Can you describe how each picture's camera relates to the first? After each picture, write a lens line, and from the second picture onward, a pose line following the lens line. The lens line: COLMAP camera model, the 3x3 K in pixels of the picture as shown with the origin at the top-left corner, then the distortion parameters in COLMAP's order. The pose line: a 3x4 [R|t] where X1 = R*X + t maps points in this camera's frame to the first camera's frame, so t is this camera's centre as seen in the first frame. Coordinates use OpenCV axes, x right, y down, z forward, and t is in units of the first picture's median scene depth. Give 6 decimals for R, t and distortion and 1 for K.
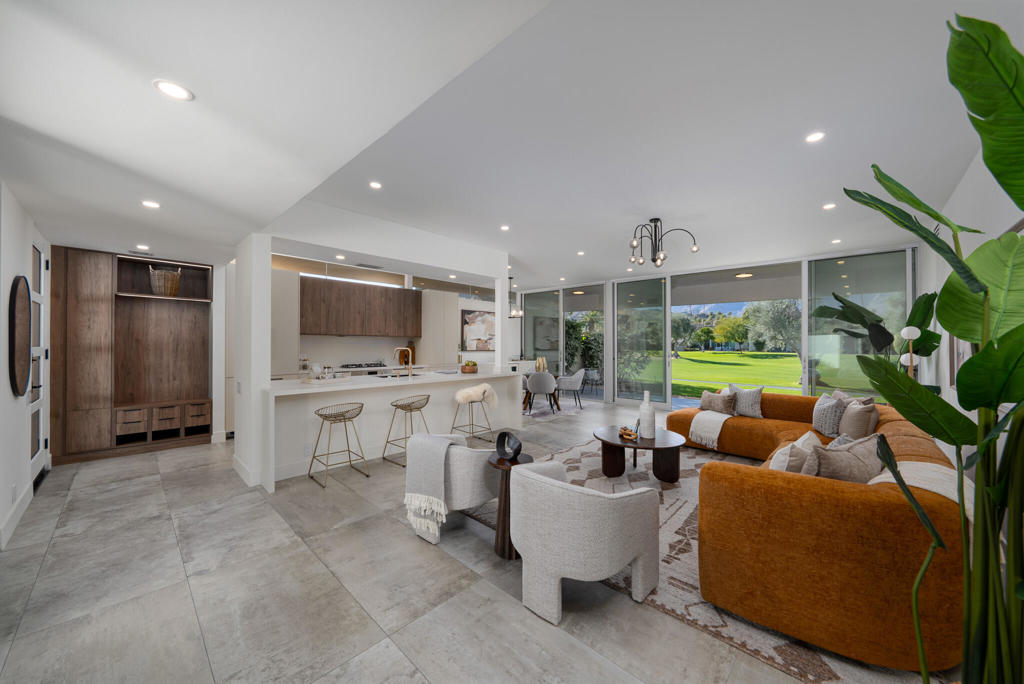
lens RADIAL K [[366.3, 0, 499.0], [0, 366.3, 342.3], [0, 0, 1]] dist [0.000427, -0.000013]
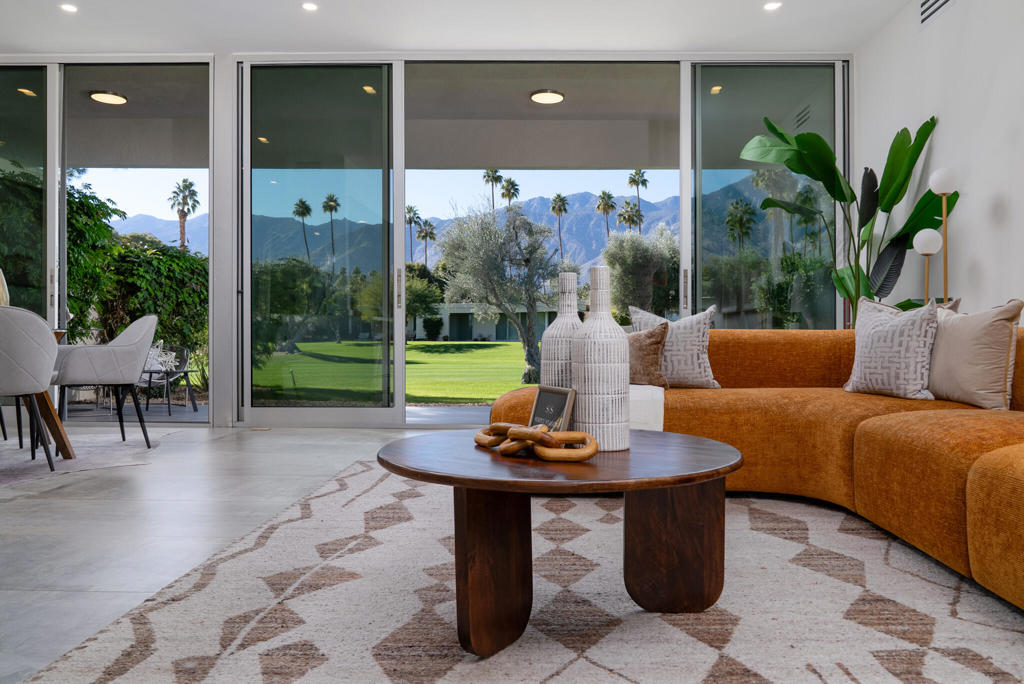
lens RADIAL K [[805.8, 0, 519.2], [0, 805.8, 338.9], [0, 0, 1]] dist [-0.014376, -0.003755]
pose [[0.727236, -0.002283, 0.686384, -0.000379], [-0.000157, 0.999994, 0.003492, 0.101178], [-0.686388, -0.002648, 0.727231, 0.355926]]
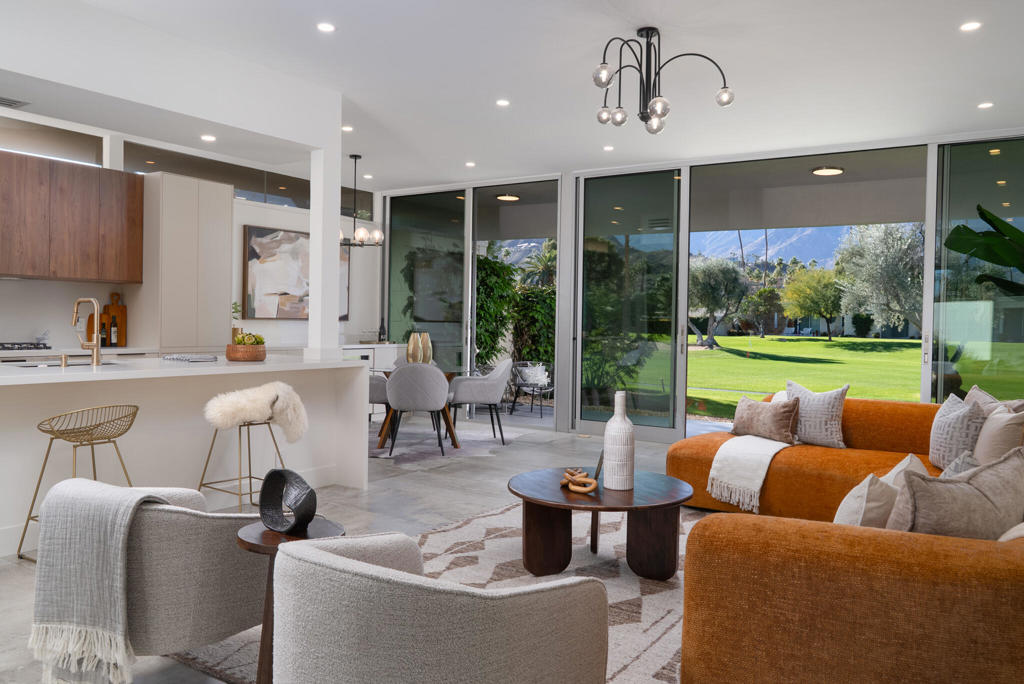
lens RADIAL K [[789.7, 0, 491.0], [0, 789.7, 338.7], [0, 0, 1]] dist [-0.012281, 0.003799]
pose [[0.984784, 0.008578, 0.173572, 0.036081], [-0.013478, 0.999543, 0.027069, 0.023031], [-0.173260, -0.028996, 0.984449, 0.018982]]
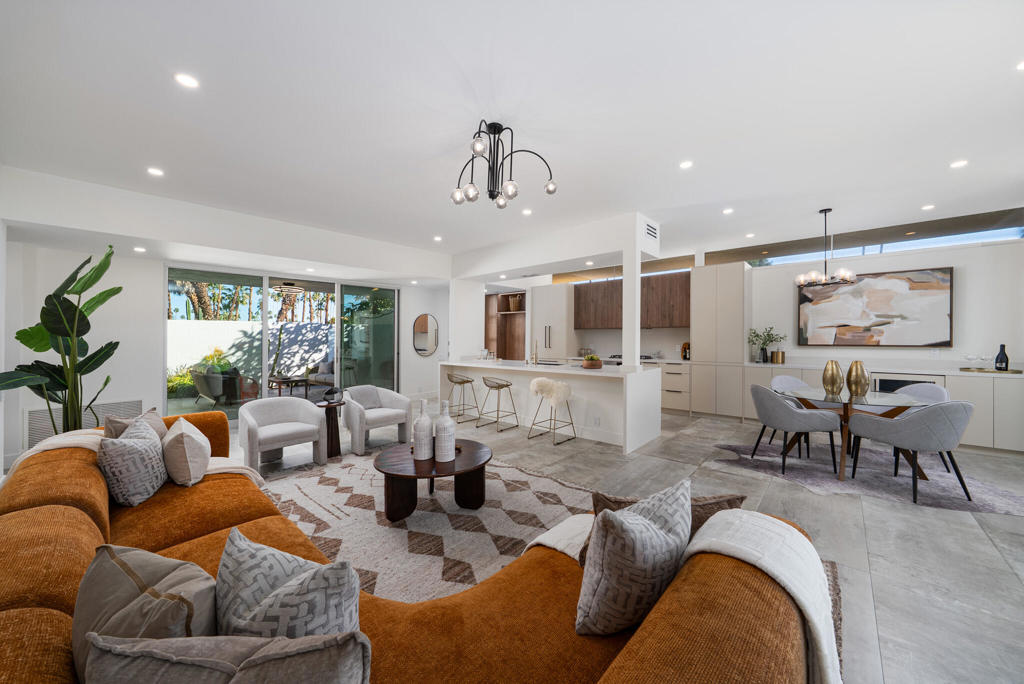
lens RADIAL K [[355.0, 0, 514.9], [0, 355.0, 333.5], [0, 0, 1]] dist [-0.000745, -0.000101]
pose [[0.066710, -0.013741, -0.997678, 0.628433], [0.011389, 0.999851, -0.013009, 0.006943], [0.997707, -0.010494, 0.066857, 0.621084]]
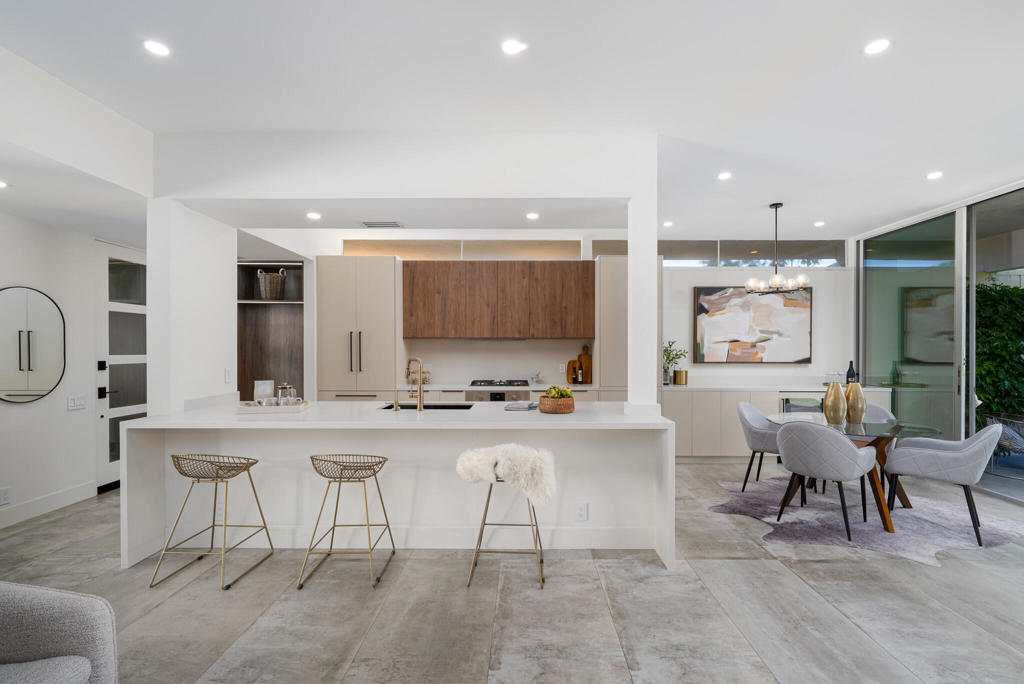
lens RADIAL K [[443.2, 0, 516.1], [0, 443.2, 348.8], [0, 0, 1]] dist [0.003065, 0.000548]
pose [[0.702094, -0.005739, -0.712061, 0.239800], [0.005886, 0.999980, -0.002256, 0.003122], [0.712060, -0.002608, 0.702114, 0.461732]]
